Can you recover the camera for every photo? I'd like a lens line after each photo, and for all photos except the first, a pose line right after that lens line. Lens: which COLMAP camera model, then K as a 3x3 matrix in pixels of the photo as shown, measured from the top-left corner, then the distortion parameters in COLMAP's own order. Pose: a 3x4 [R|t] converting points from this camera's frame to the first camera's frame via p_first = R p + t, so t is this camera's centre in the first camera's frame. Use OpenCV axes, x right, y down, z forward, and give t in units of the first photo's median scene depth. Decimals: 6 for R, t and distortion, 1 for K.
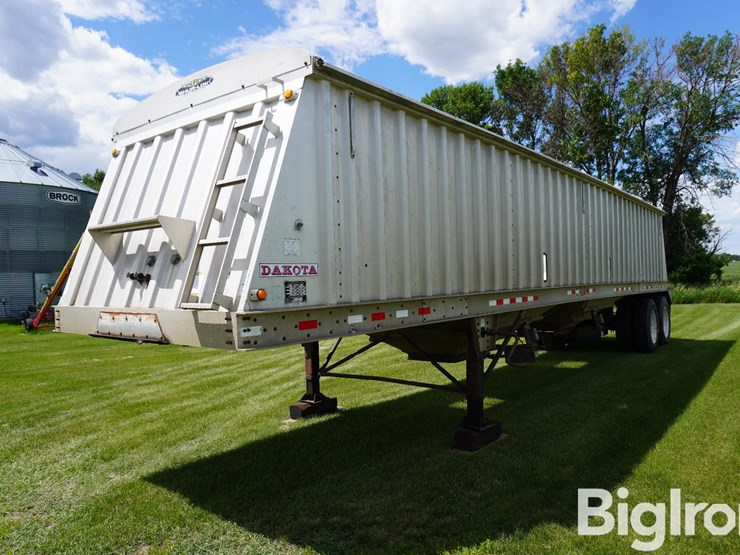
lens RADIAL K [[556.9, 0, 370.0], [0, 556.9, 277.5], [0, 0, 1]] dist [-0.028024, 0.000889]
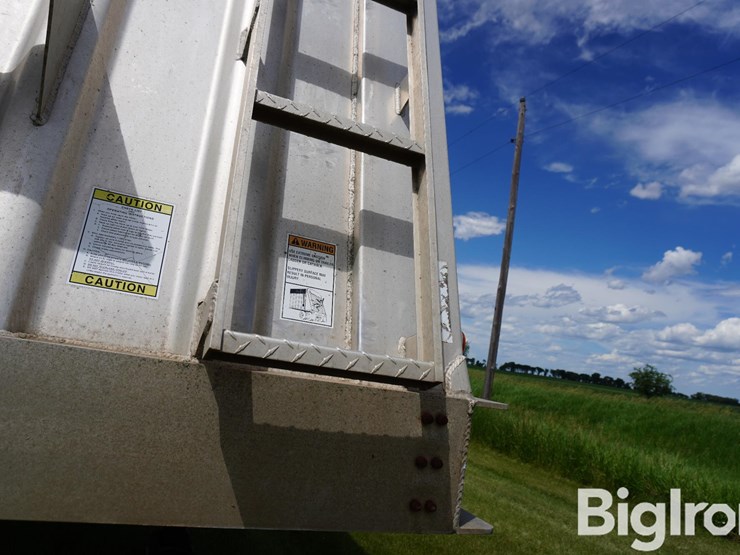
lens RADIAL K [[556.9, 0, 370.0], [0, 556.9, 277.5], [0, 0, 1]] dist [-0.028024, 0.000889]
pose [[0.481371, 0.212143, 0.850457, -0.154572], [-0.164049, 0.974929, -0.150338, 0.015360], [-0.861029, -0.067148, 0.504104, 0.263775]]
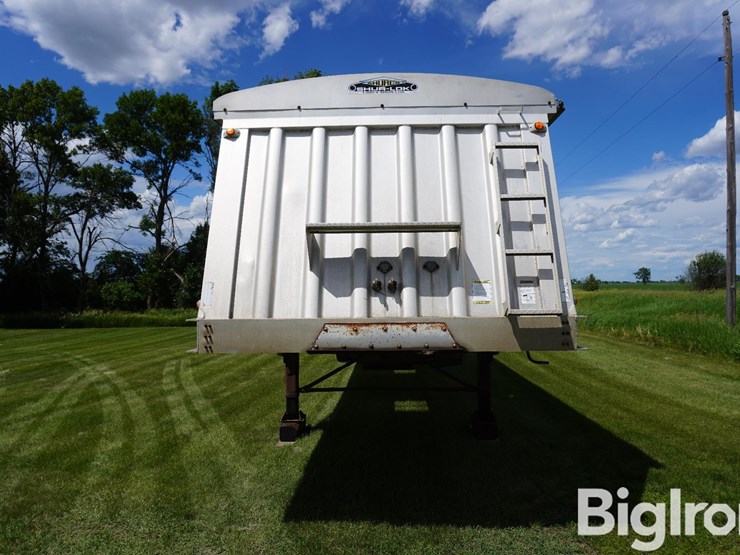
lens RADIAL K [[561.0, 0, 370.0], [0, 561.0, 277.5], [0, 0, 1]] dist [-0.034522, 0.042588]
pose [[0.805640, 0.028922, 0.591699, -0.364594], [-0.009255, 0.999300, -0.036244, 0.008262], [-0.592334, 0.023724, 0.805343, 0.097419]]
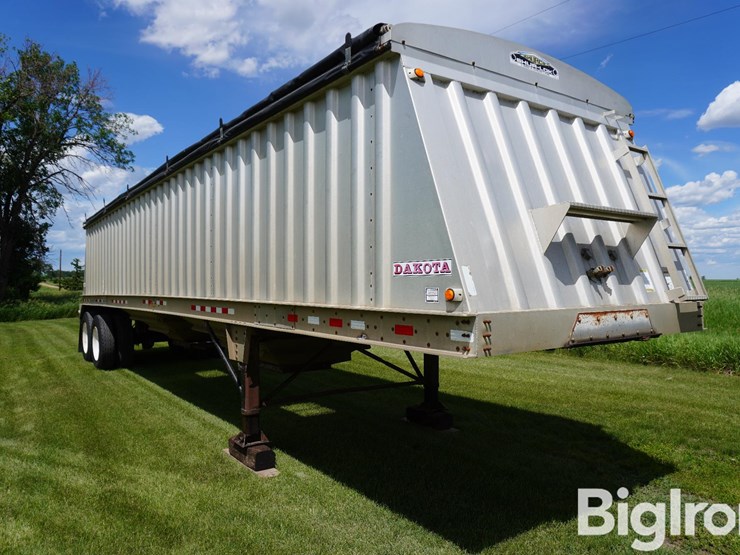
lens RADIAL K [[558.4, 0, 369.6], [0, 558.4, 280.6], [0, 0, 1]] dist [-0.026423, -0.000848]
pose [[0.269964, 0.025109, 0.962543, -0.509769], [0.002048, 0.999643, -0.026651, 0.013669], [-0.962868, 0.009167, 0.269816, 0.412182]]
